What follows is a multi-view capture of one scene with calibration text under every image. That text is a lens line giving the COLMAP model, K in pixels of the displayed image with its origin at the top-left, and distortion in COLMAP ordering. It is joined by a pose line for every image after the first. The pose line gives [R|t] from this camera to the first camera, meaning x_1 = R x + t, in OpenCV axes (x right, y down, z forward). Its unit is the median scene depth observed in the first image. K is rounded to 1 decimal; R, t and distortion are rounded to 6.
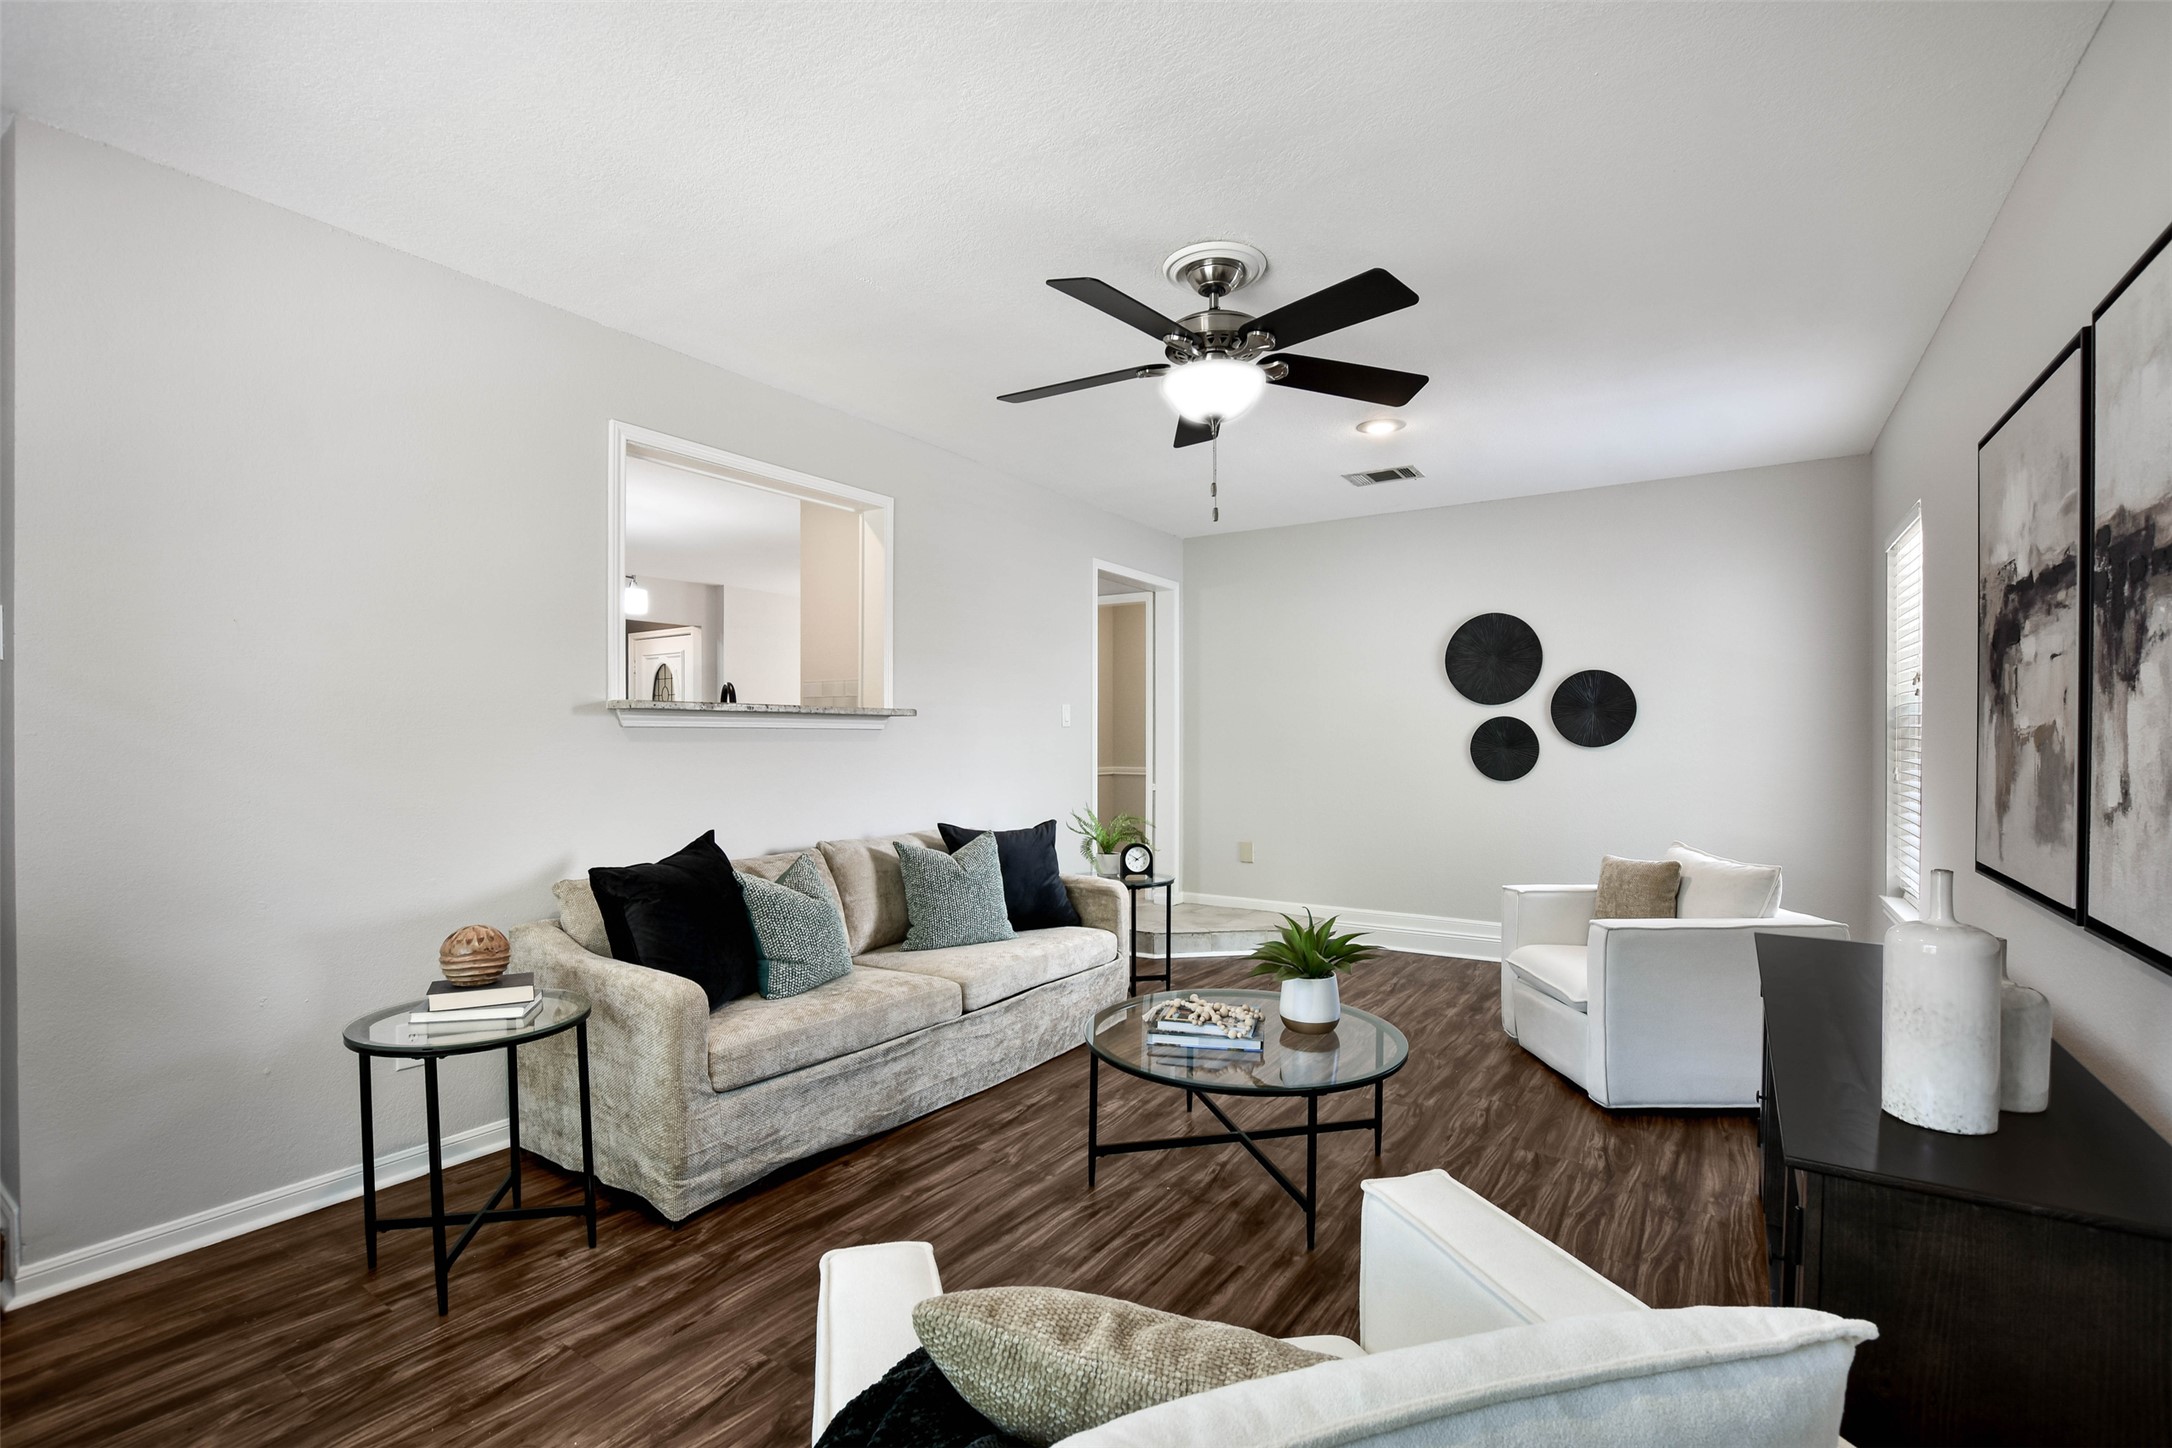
lens RADIAL K [[961.0, 0, 1081.8], [0, 961.0, 747.9], [0, 0, 1]] dist [-0.030083, 0.004494]
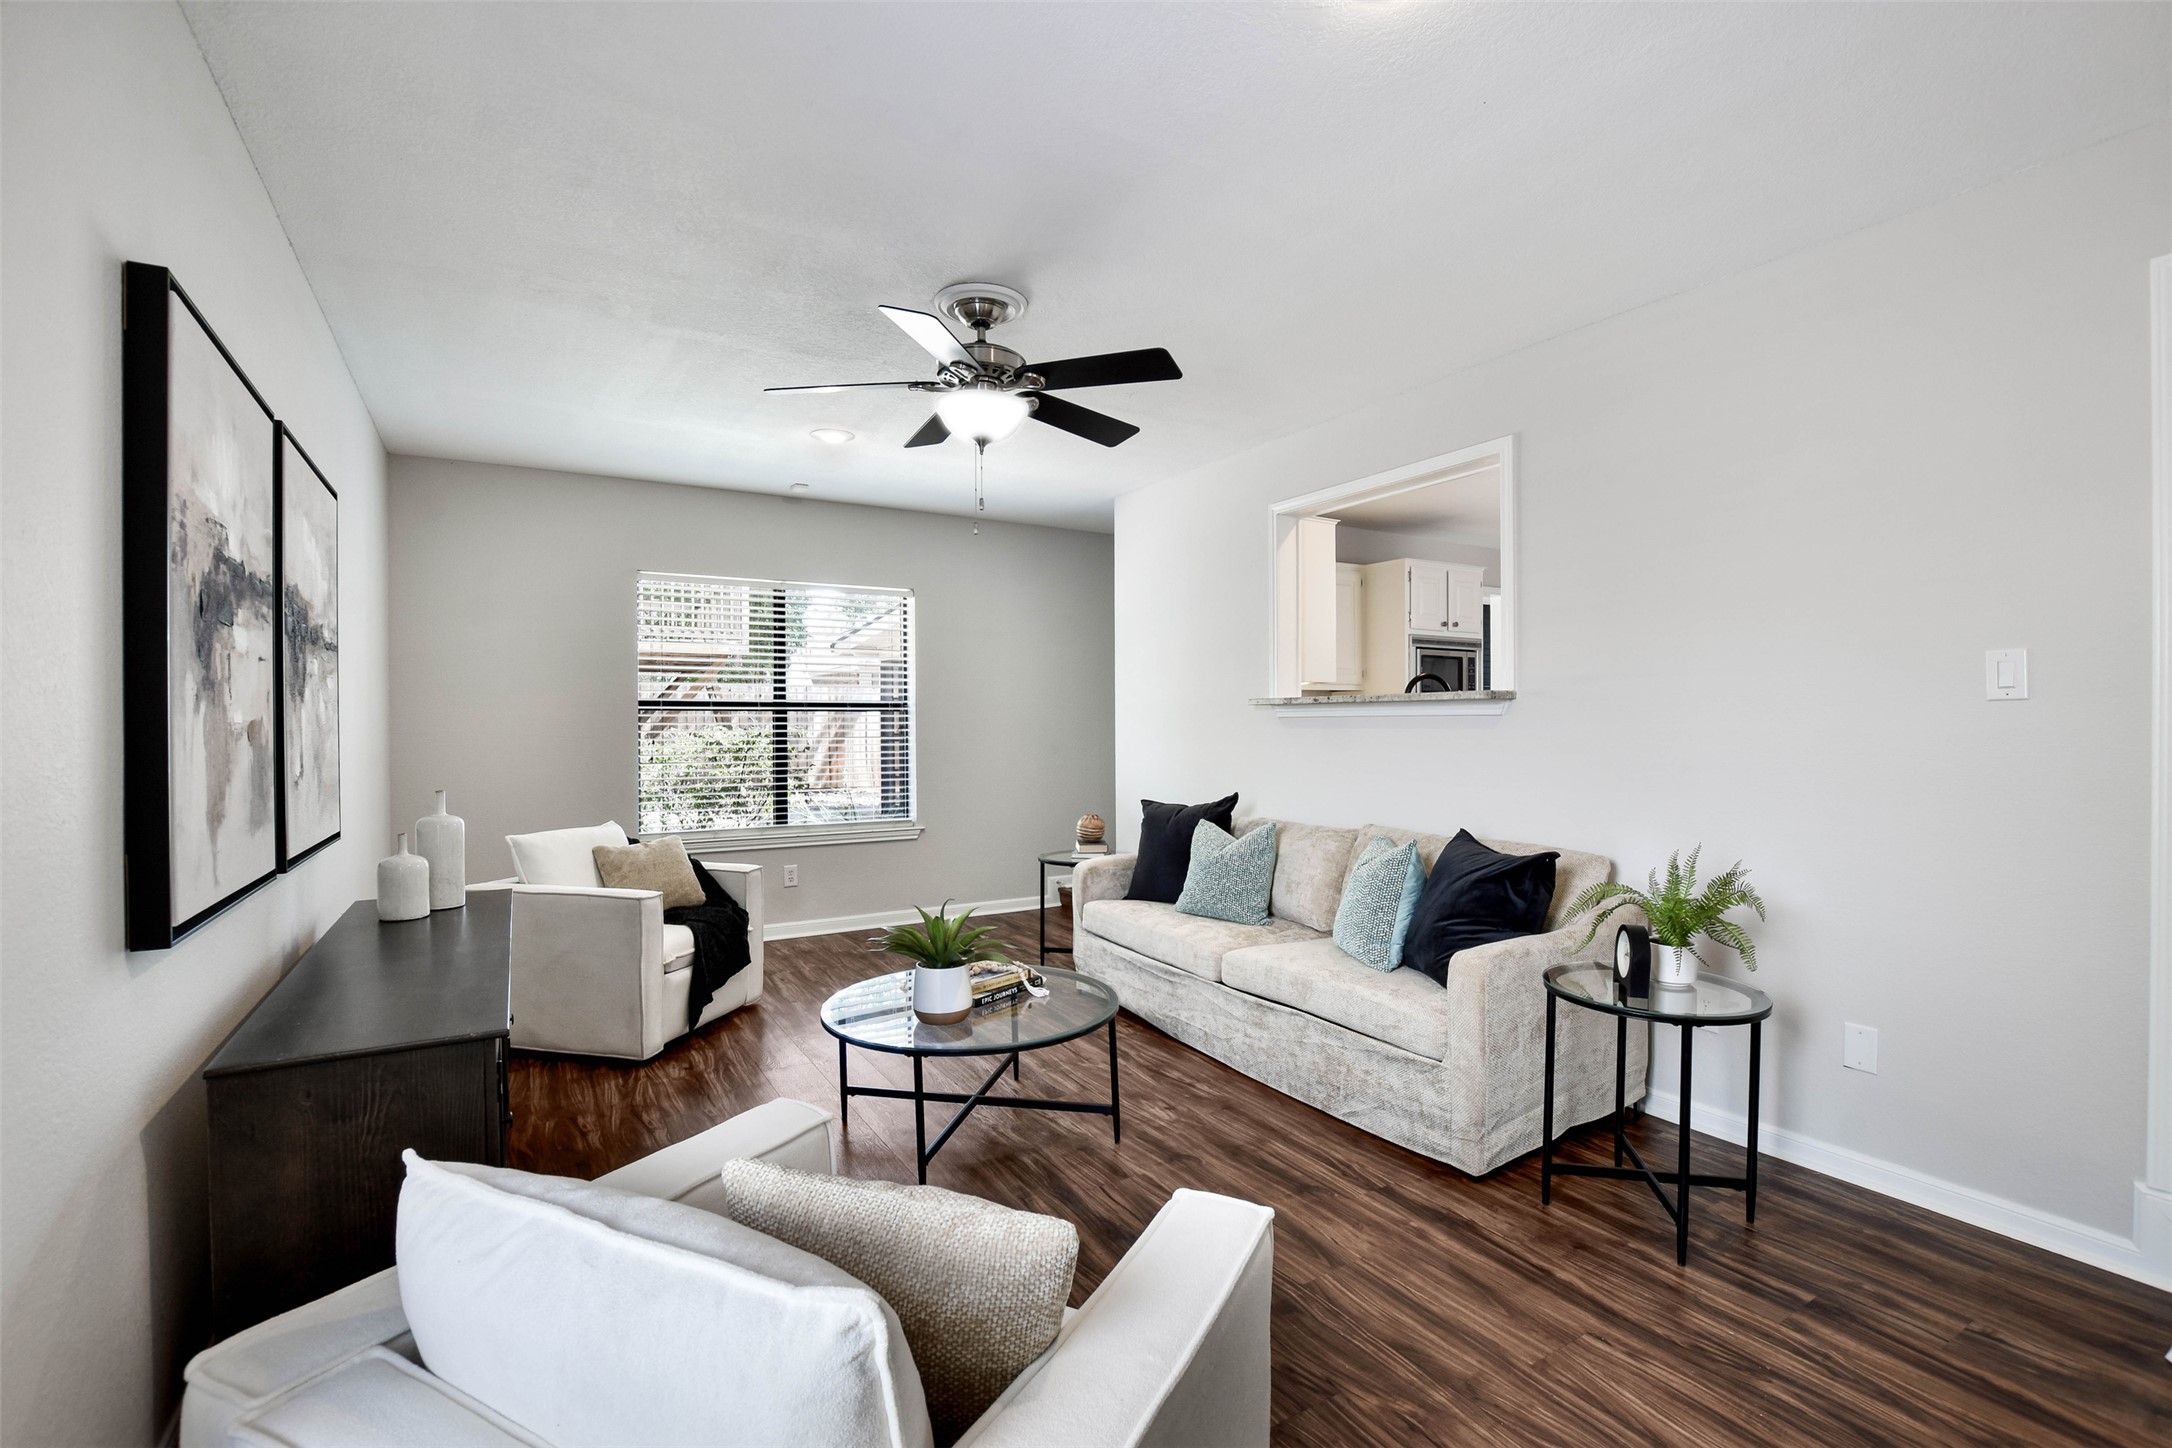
lens RADIAL K [[962.3, 0, 1088.4], [0, 962.3, 726.0], [0, 0, 1]] dist [-0.024793, 0.000569]
pose [[-0.426897, 0.004396, -0.904289, 1.218820], [-0.005607, 0.999956, 0.007508, -0.024059], [0.904283, 0.008276, -0.426854, 1.768316]]
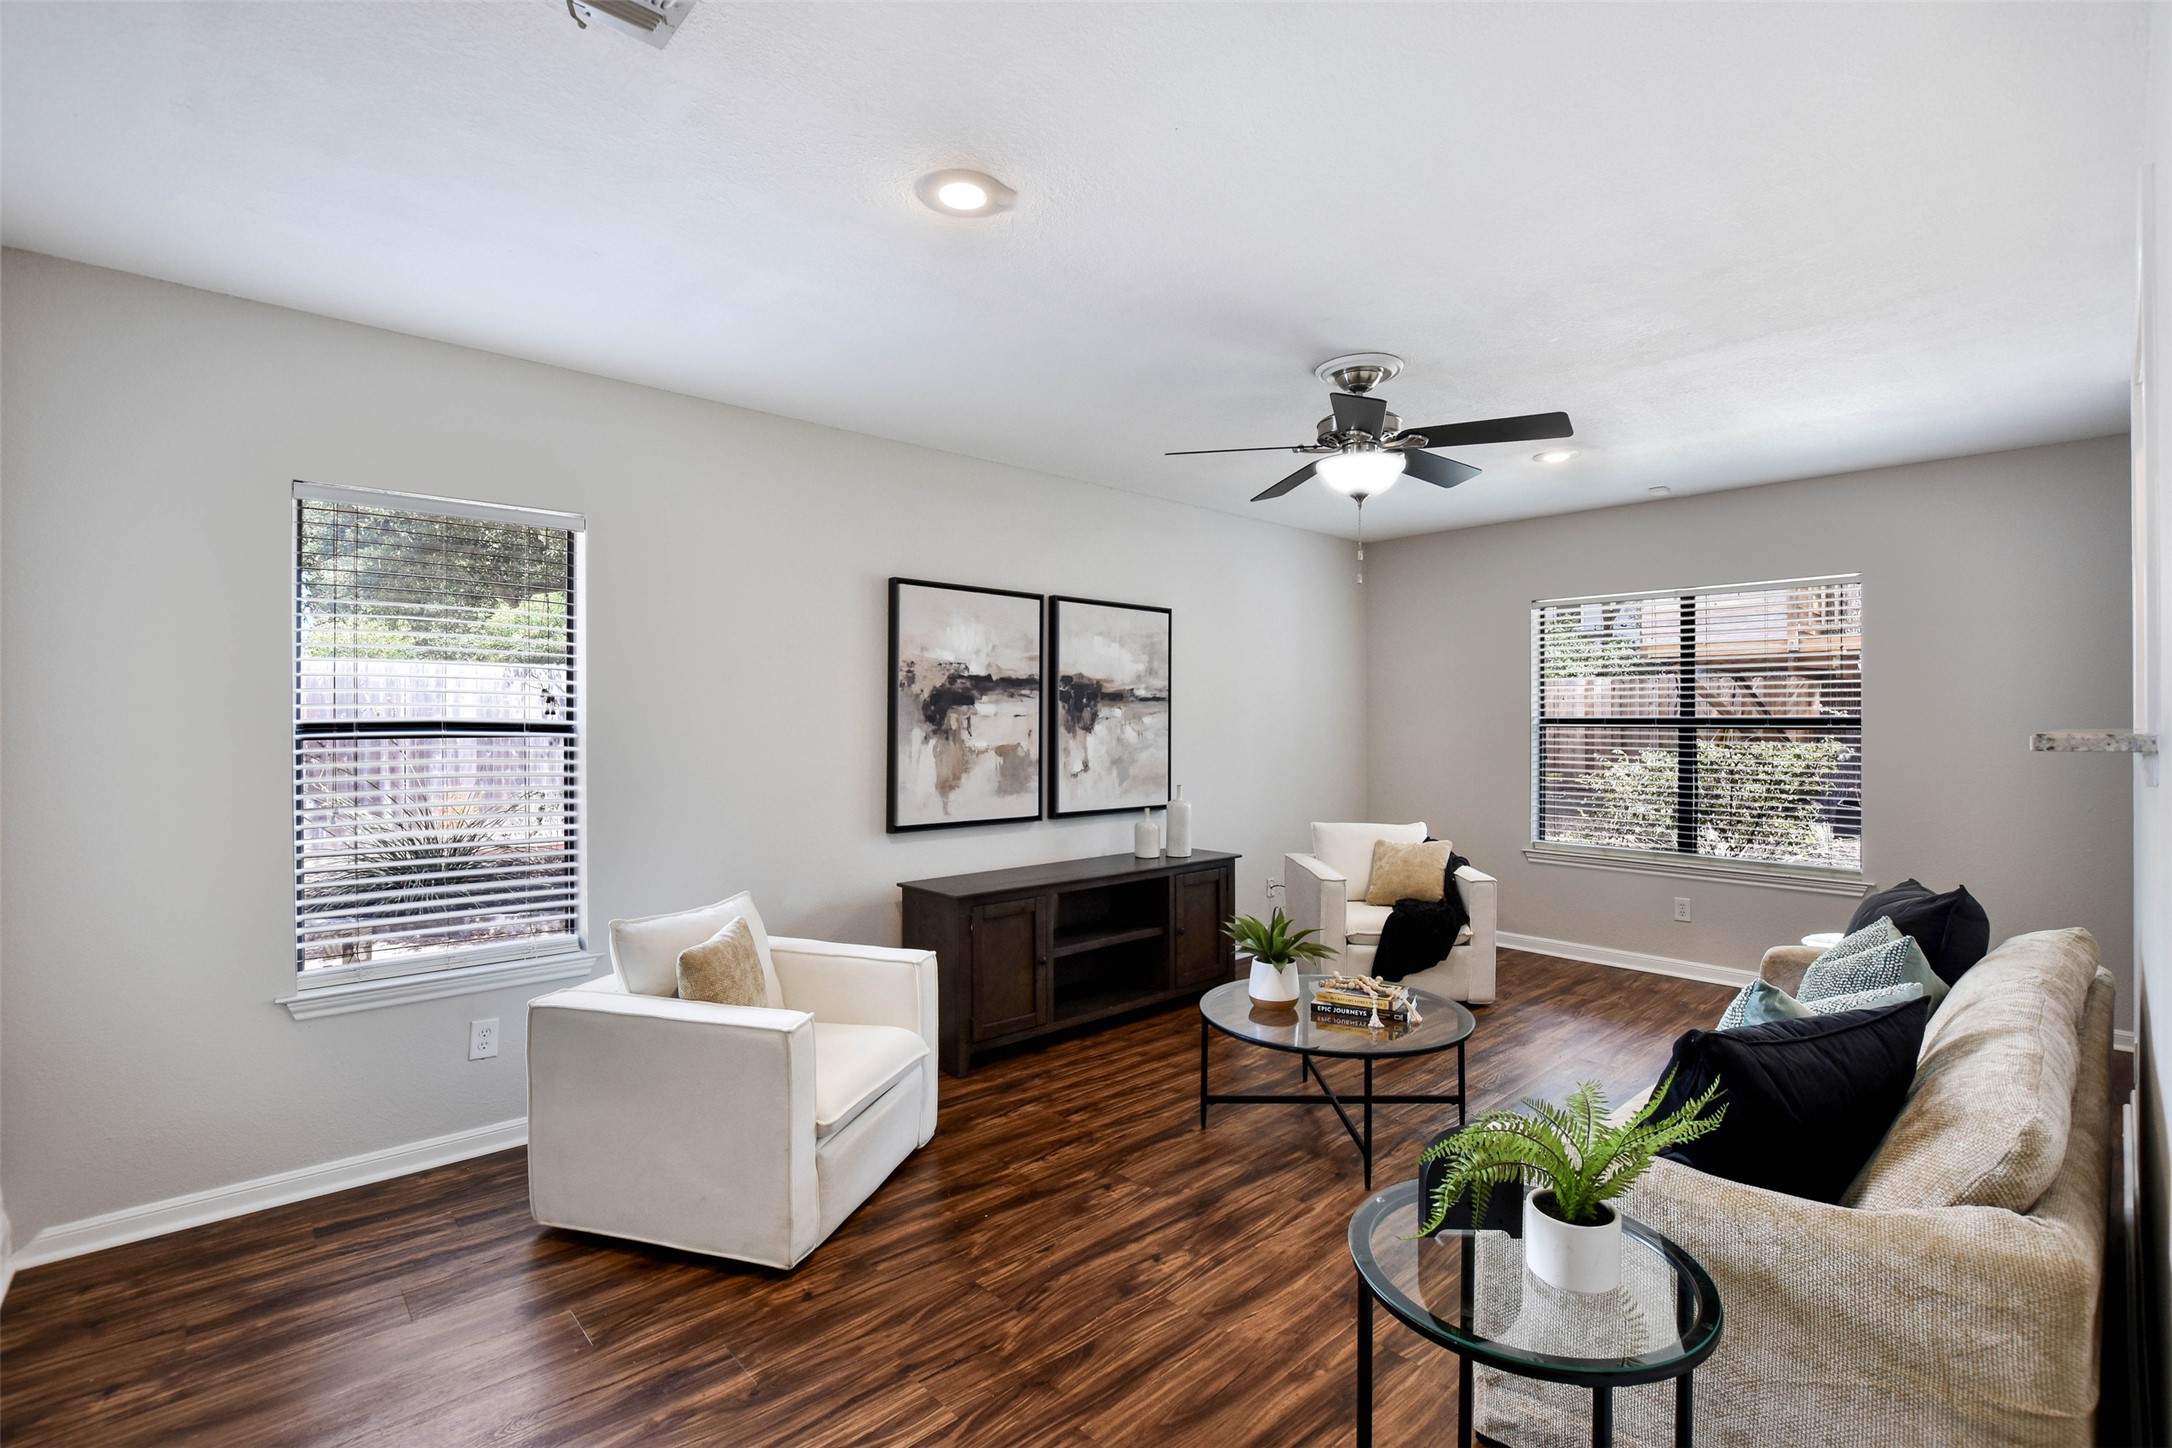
lens RADIAL K [[962.3, 0, 1088.4], [0, 962.3, 726.0], [0, 0, 1]] dist [-0.024793, 0.000569]
pose [[-0.970347, -0.003120, 0.241696, 0.196567], [0.001817, 0.999794, 0.020203, -0.091637], [-0.241710, 0.020043, -0.970142, 2.498874]]
